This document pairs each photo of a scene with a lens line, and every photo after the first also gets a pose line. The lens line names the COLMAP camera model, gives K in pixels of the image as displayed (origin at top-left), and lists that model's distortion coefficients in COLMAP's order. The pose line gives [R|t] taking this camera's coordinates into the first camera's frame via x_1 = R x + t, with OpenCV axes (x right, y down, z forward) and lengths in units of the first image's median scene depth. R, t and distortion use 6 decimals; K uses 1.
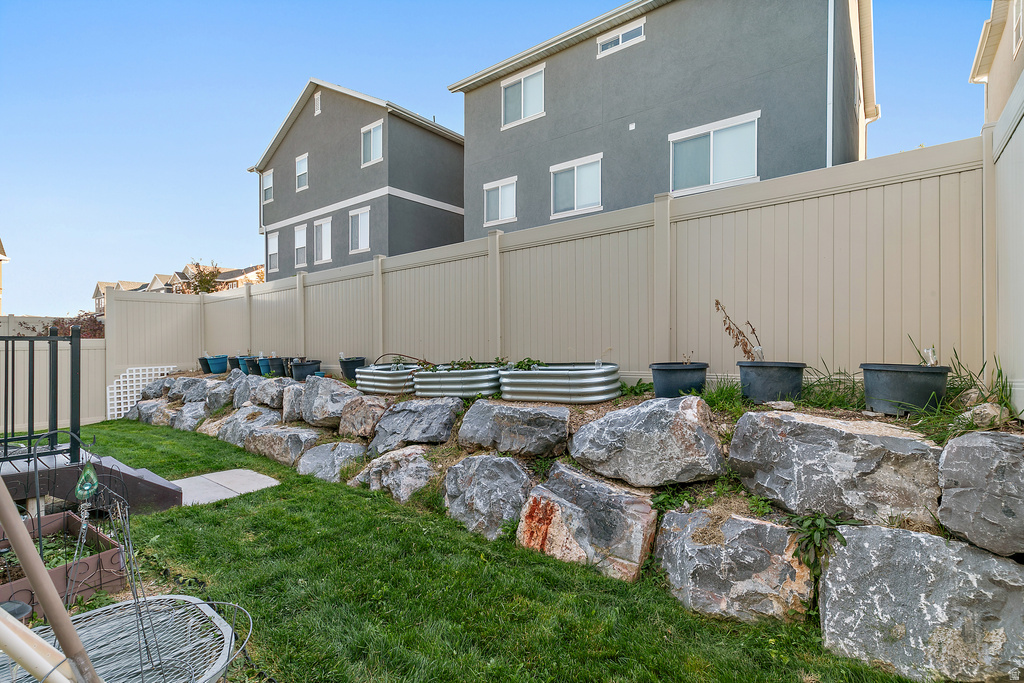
lens RADIAL K [[481.0, 0, 513.0], [0, 481.0, 343.3], [0, 0, 1]] dist [0.018828, -0.000260]
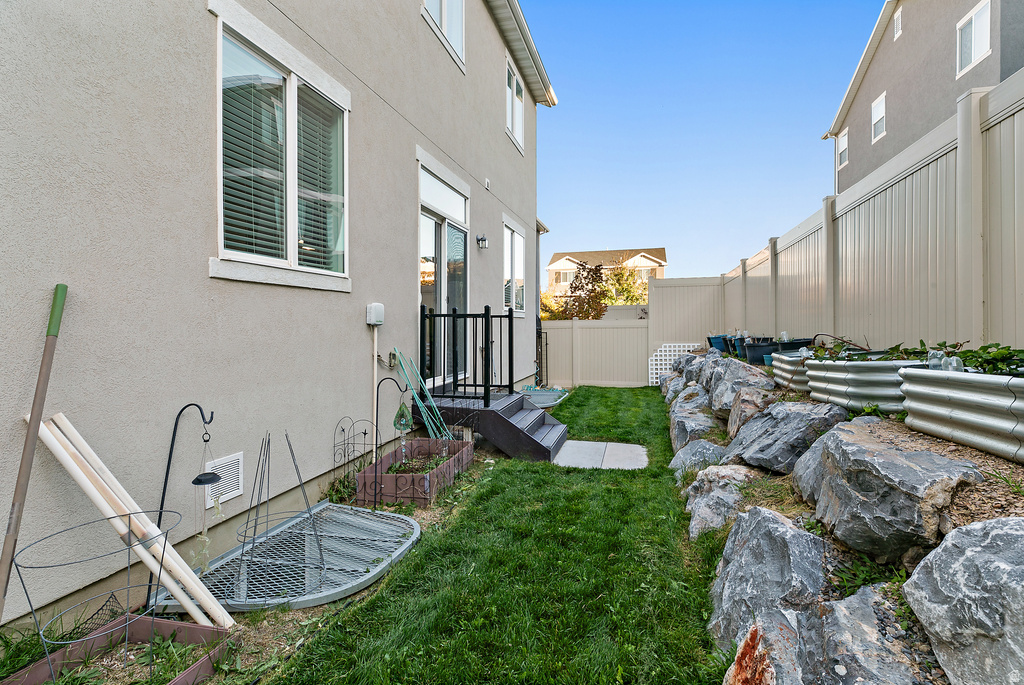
lens RADIAL K [[481.0, 0, 525.6], [0, 481.0, 324.1], [0, 0, 1]] dist [0.018828, -0.000260]
pose [[0.418033, -0.002460, -0.908428, 0.137714], [-0.001842, 0.999992, -0.003556, 0.007227], [0.908430, 0.003159, 0.418025, 0.210221]]
